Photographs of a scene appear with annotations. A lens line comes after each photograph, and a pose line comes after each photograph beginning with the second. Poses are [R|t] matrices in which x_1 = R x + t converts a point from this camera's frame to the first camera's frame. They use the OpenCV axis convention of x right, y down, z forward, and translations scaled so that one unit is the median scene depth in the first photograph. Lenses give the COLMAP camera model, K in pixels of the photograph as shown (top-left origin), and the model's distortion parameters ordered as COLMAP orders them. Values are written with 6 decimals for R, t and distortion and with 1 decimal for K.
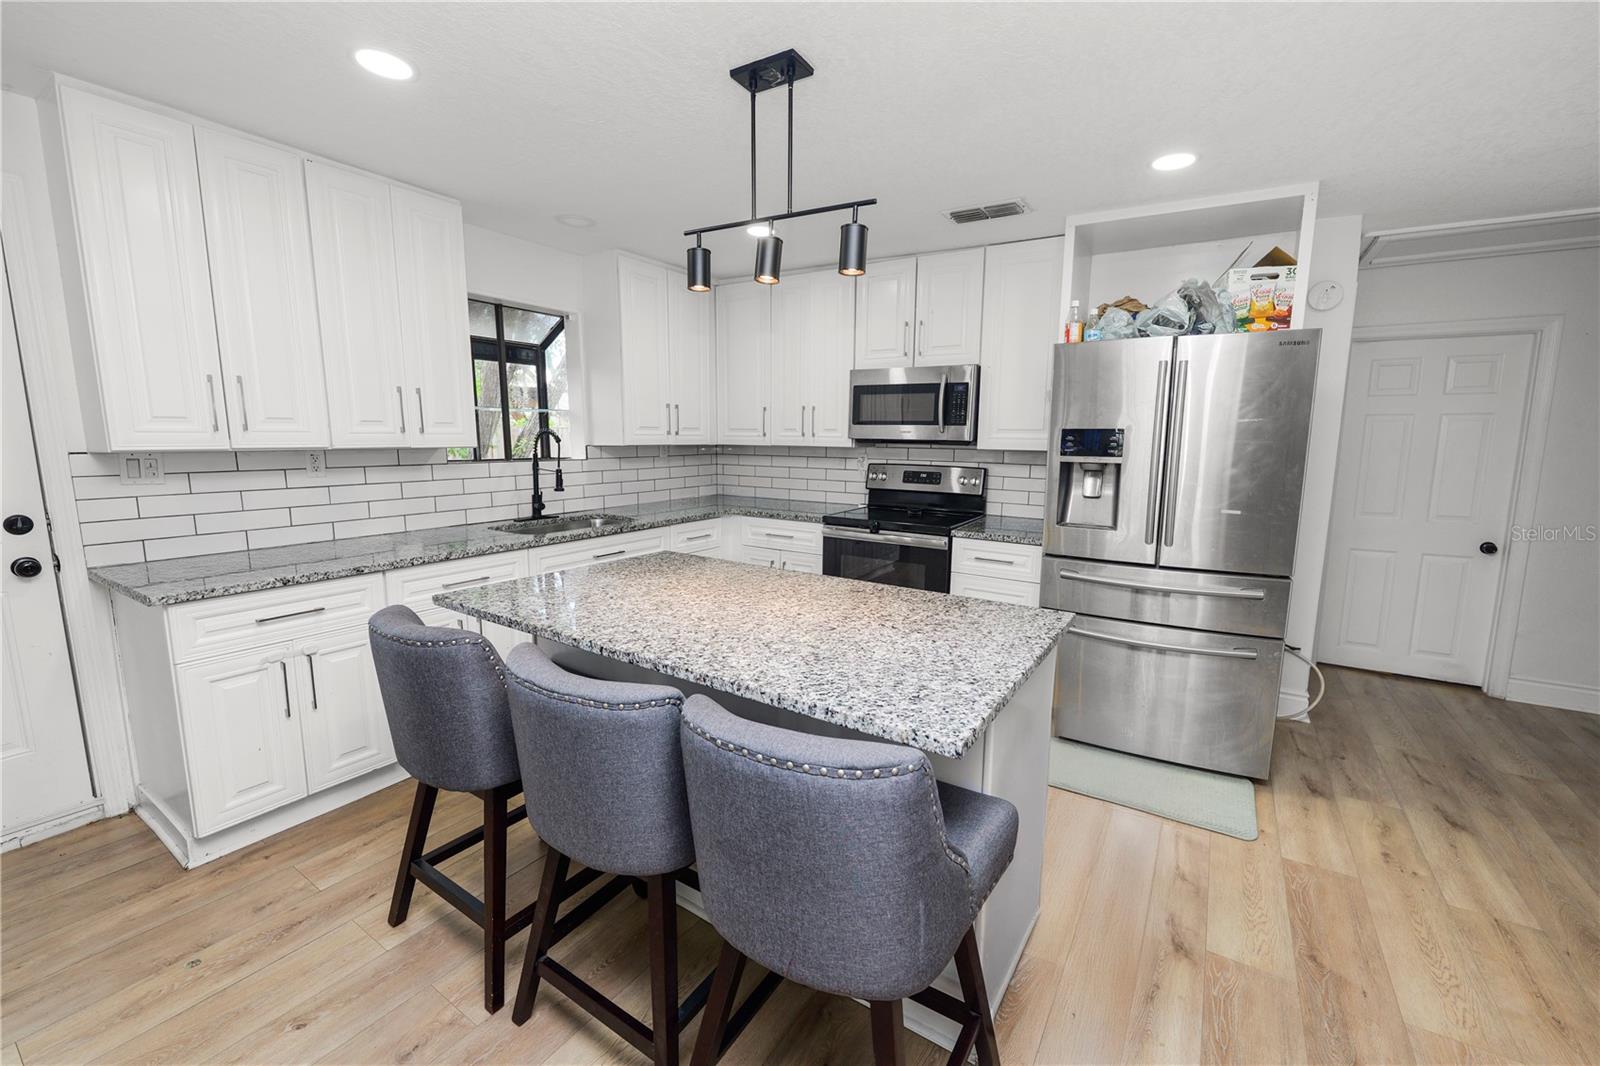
lens RADIAL K [[650.7, 0, 800.0], [0, 650.7, 533.0], [0, 0, 1]] dist [-0.011372, 0.000290]
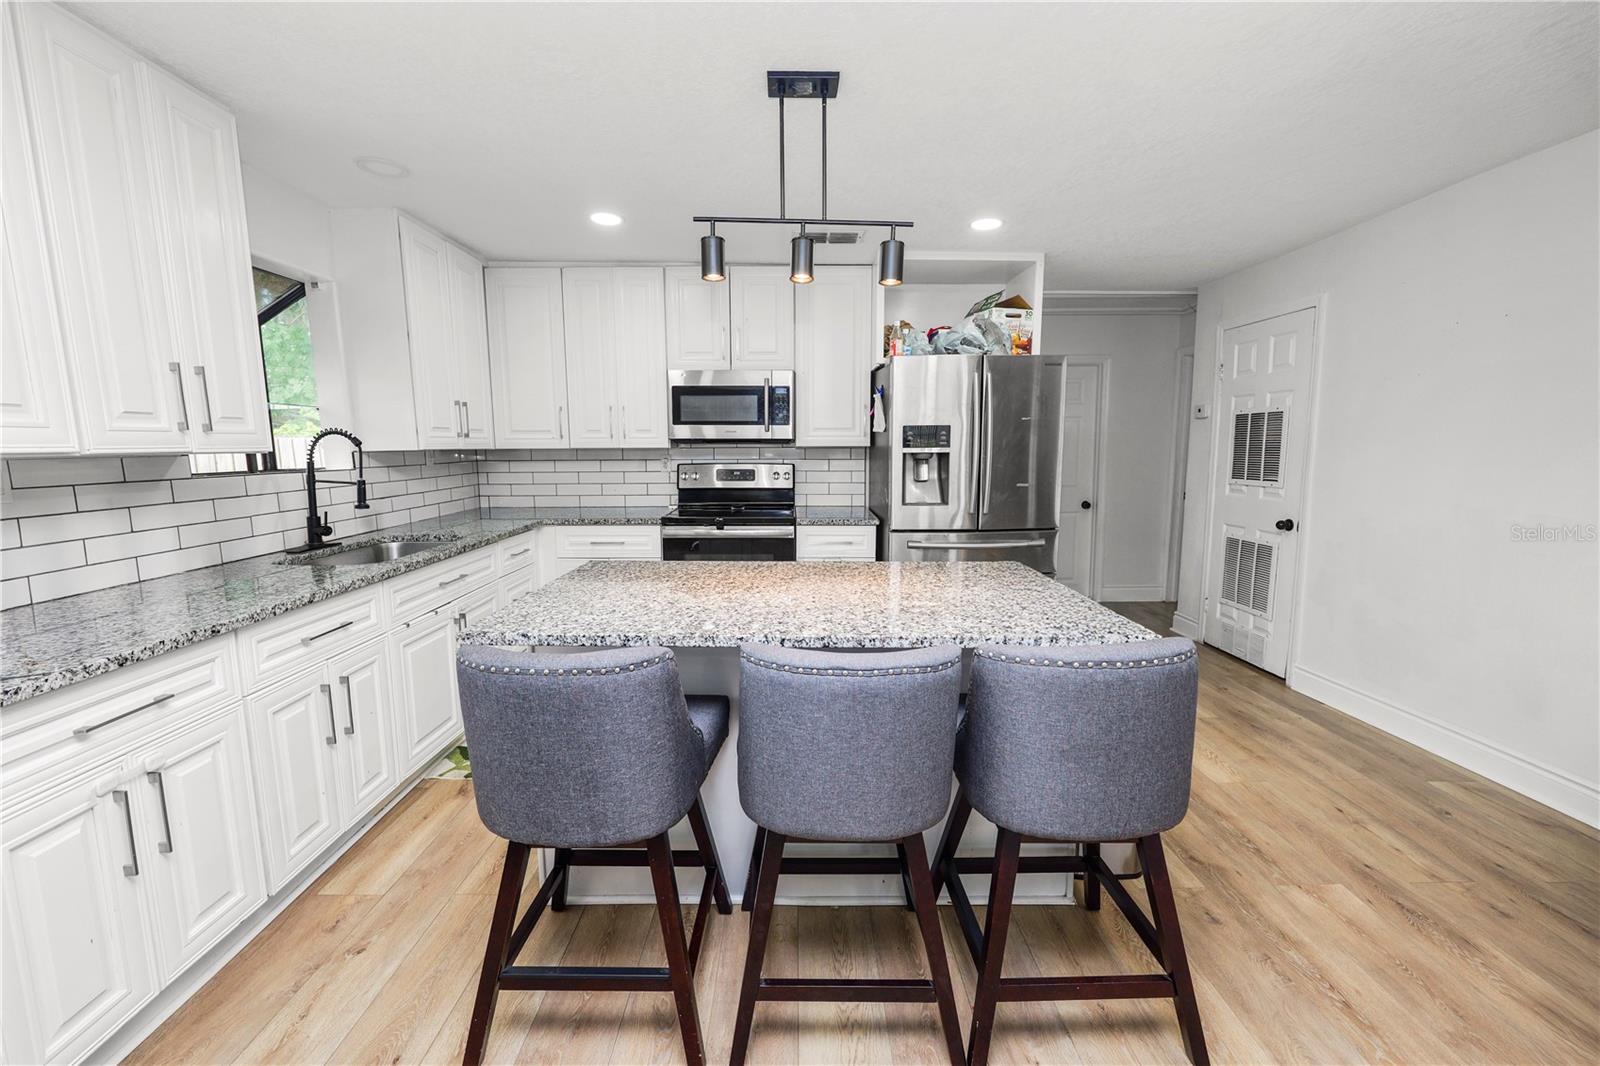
lens RADIAL K [[652.9, 0, 793.8], [0, 652.9, 529.9], [0, 0, 1]] dist [-0.011181, 0.000694]
pose [[0.839115, -0.084735, 0.537313, -0.345929], [0.094718, 0.995463, 0.009066, 0.002667], [-0.535644, 0.043286, 0.843334, 0.069310]]
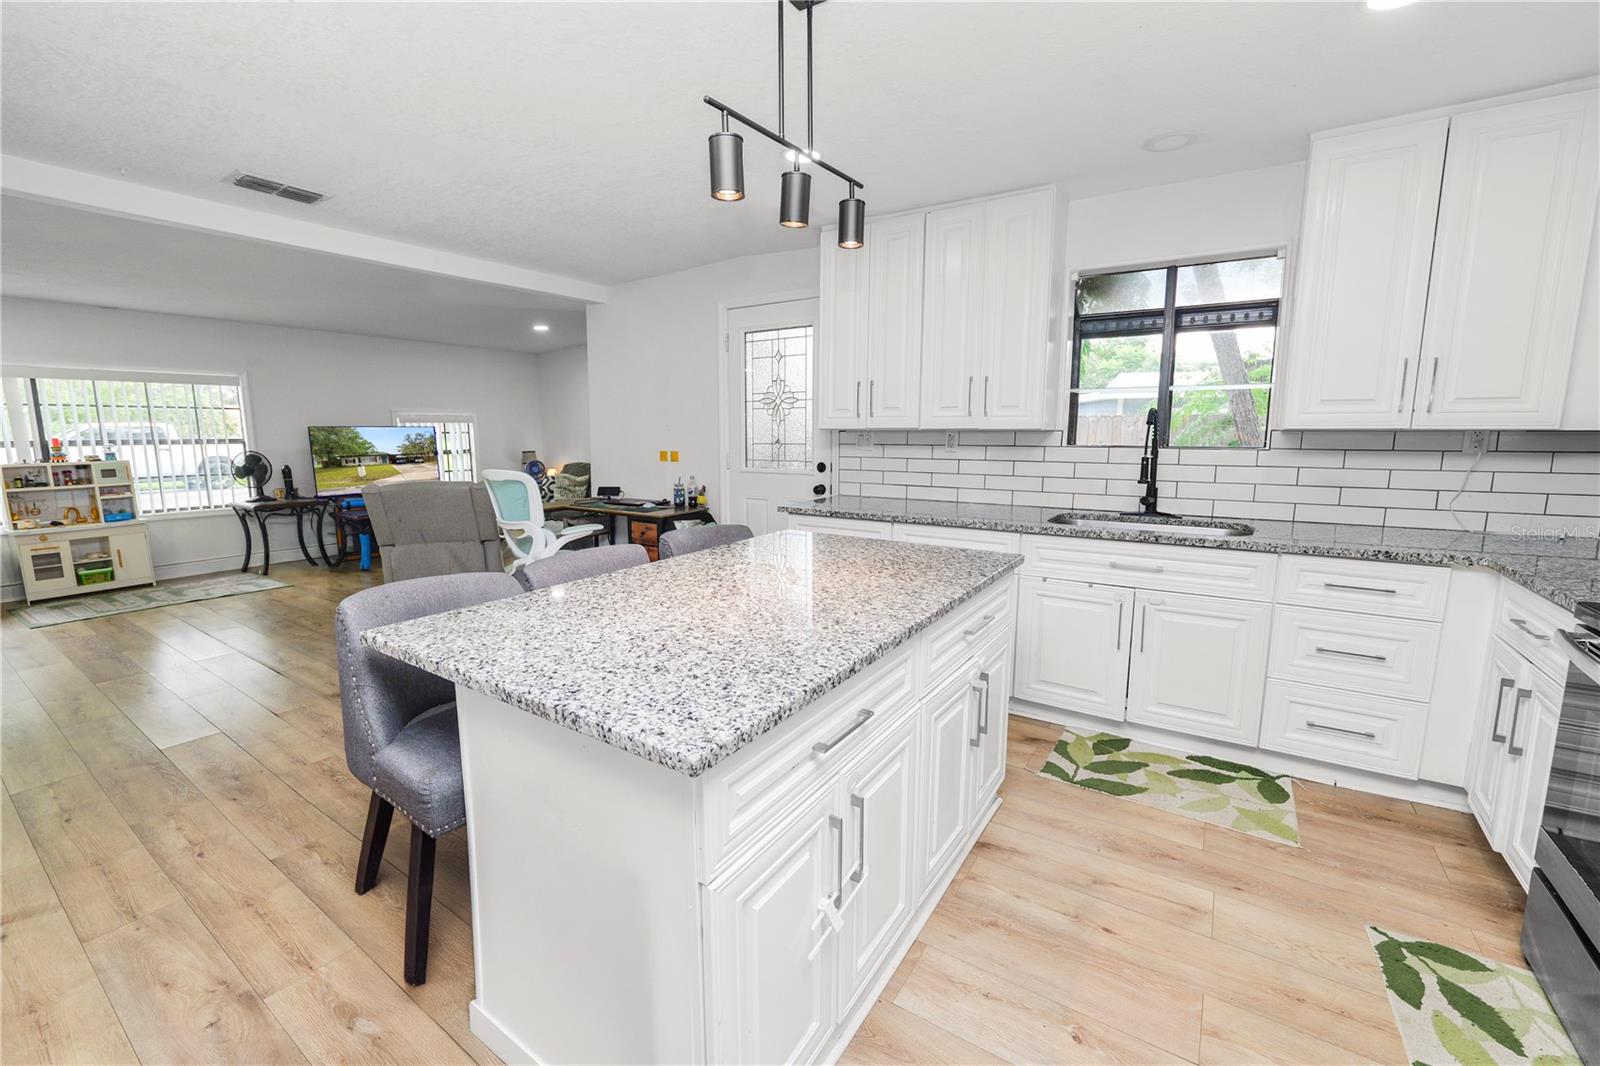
lens RADIAL K [[655.7, 0, 796.0], [0, 655.7, 528.2], [0, 0, 1]] dist [-0.012398, 0.001456]
pose [[-0.016195, 0.140255, -0.989983, 0.452537], [-0.146790, 0.979051, 0.141108, -0.059556], [0.989035, 0.147604, 0.004733, 0.549282]]
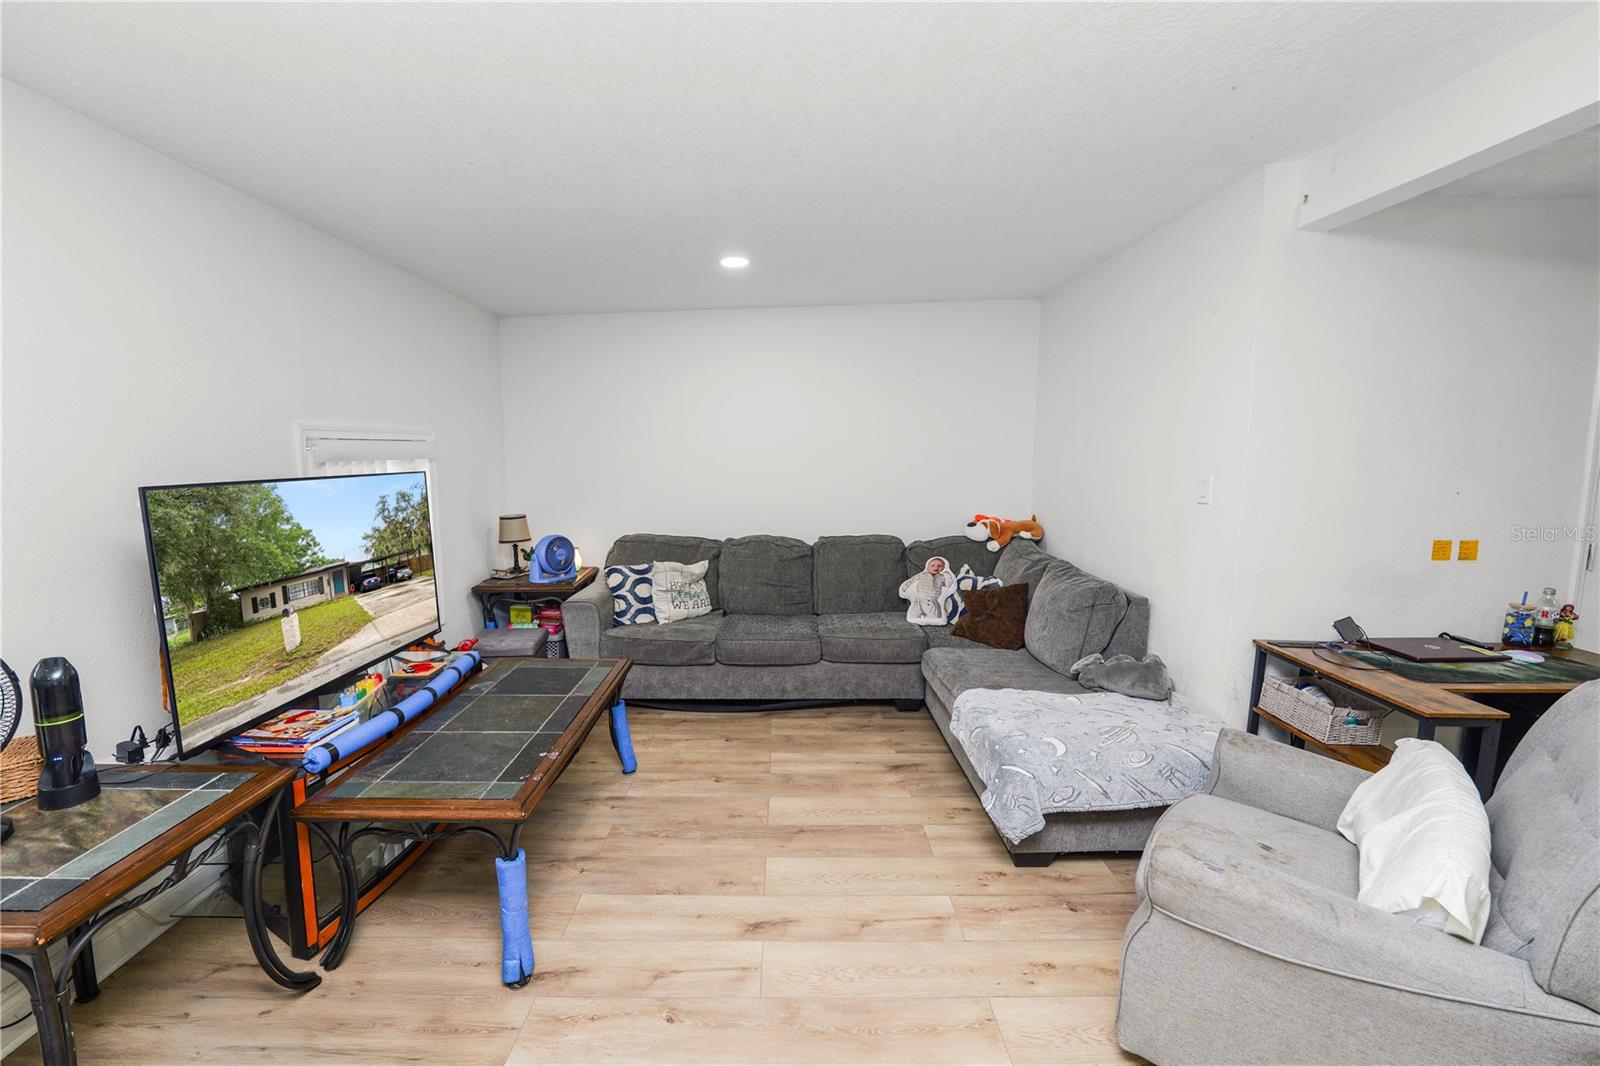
lens RADIAL K [[650.7, 0, 800.0], [0, 650.7, 533.0], [0, 0, 1]] dist [-0.011372, 0.000290]
pose [[0.559774, 0.098446, -0.822777, -0.735534], [-0.127942, 0.991279, 0.031562, 0.073617], [0.818709, 0.087599, 0.567488, -0.701532]]
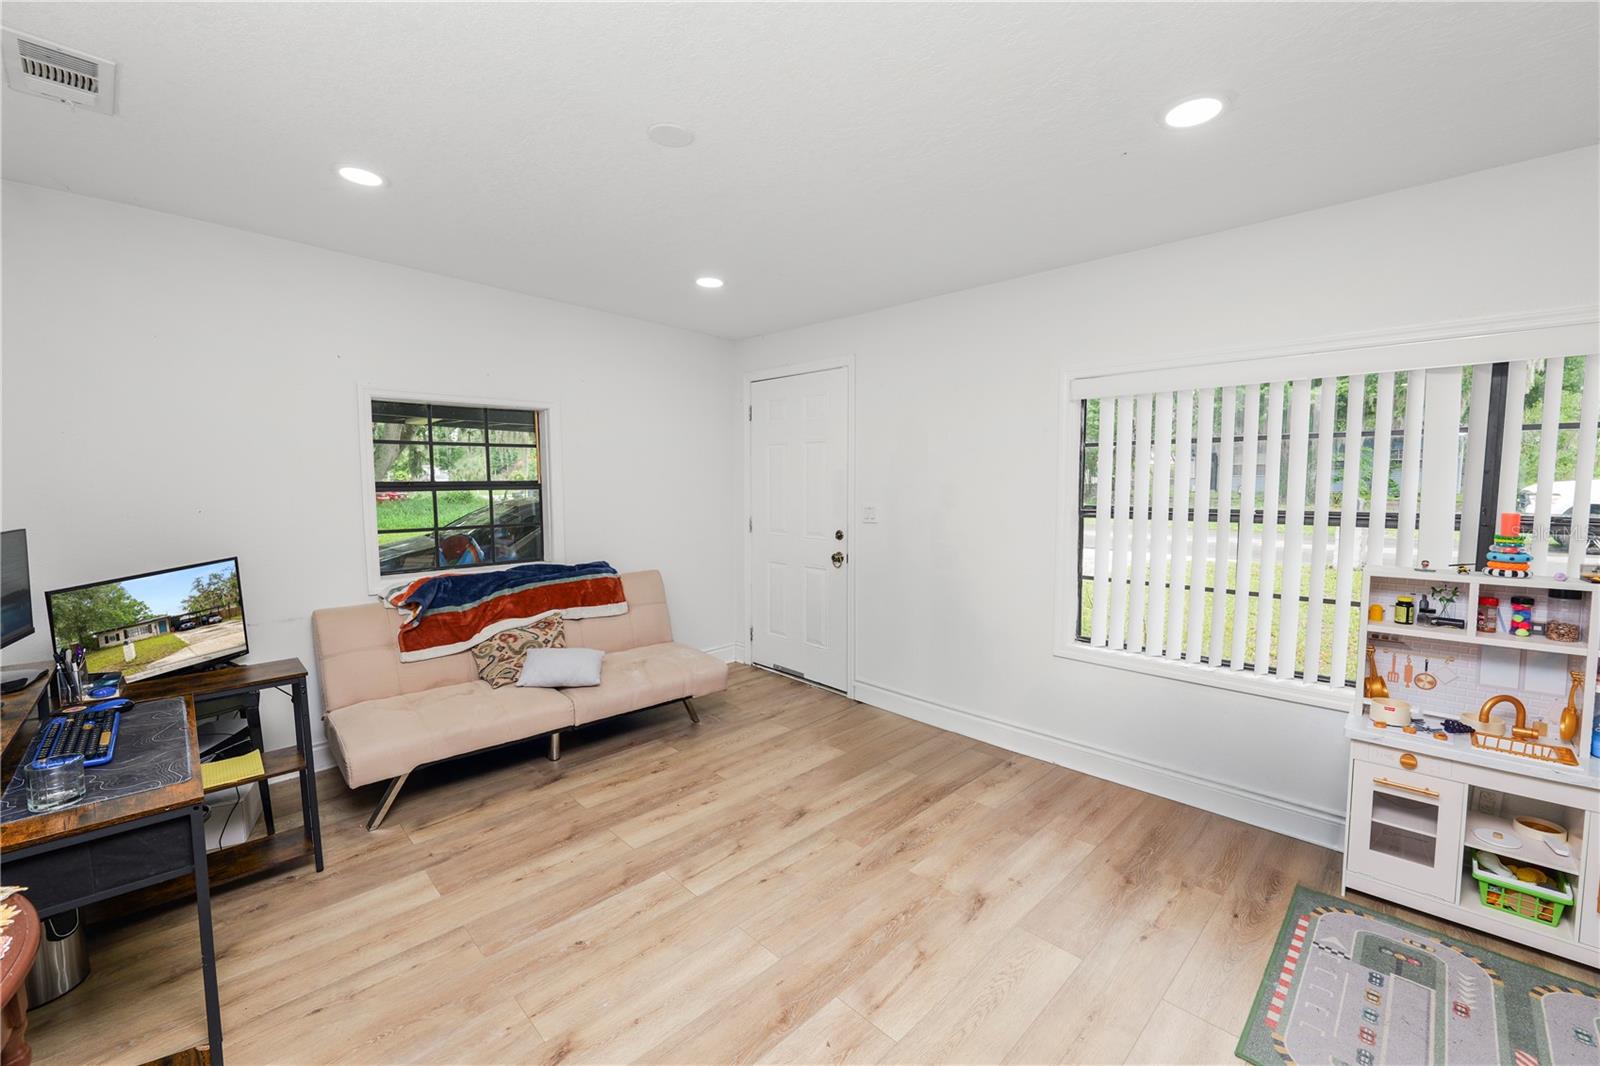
lens RADIAL K [[655.7, 0, 796.0], [0, 655.7, 528.2], [0, 0, 1]] dist [-0.012398, 0.001456]
pose [[-0.974043, -0.014045, 0.225927, -0.516338], [0.039563, 0.972148, 0.231005, 0.050063], [-0.222879, 0.233947, -0.946358, -0.455100]]
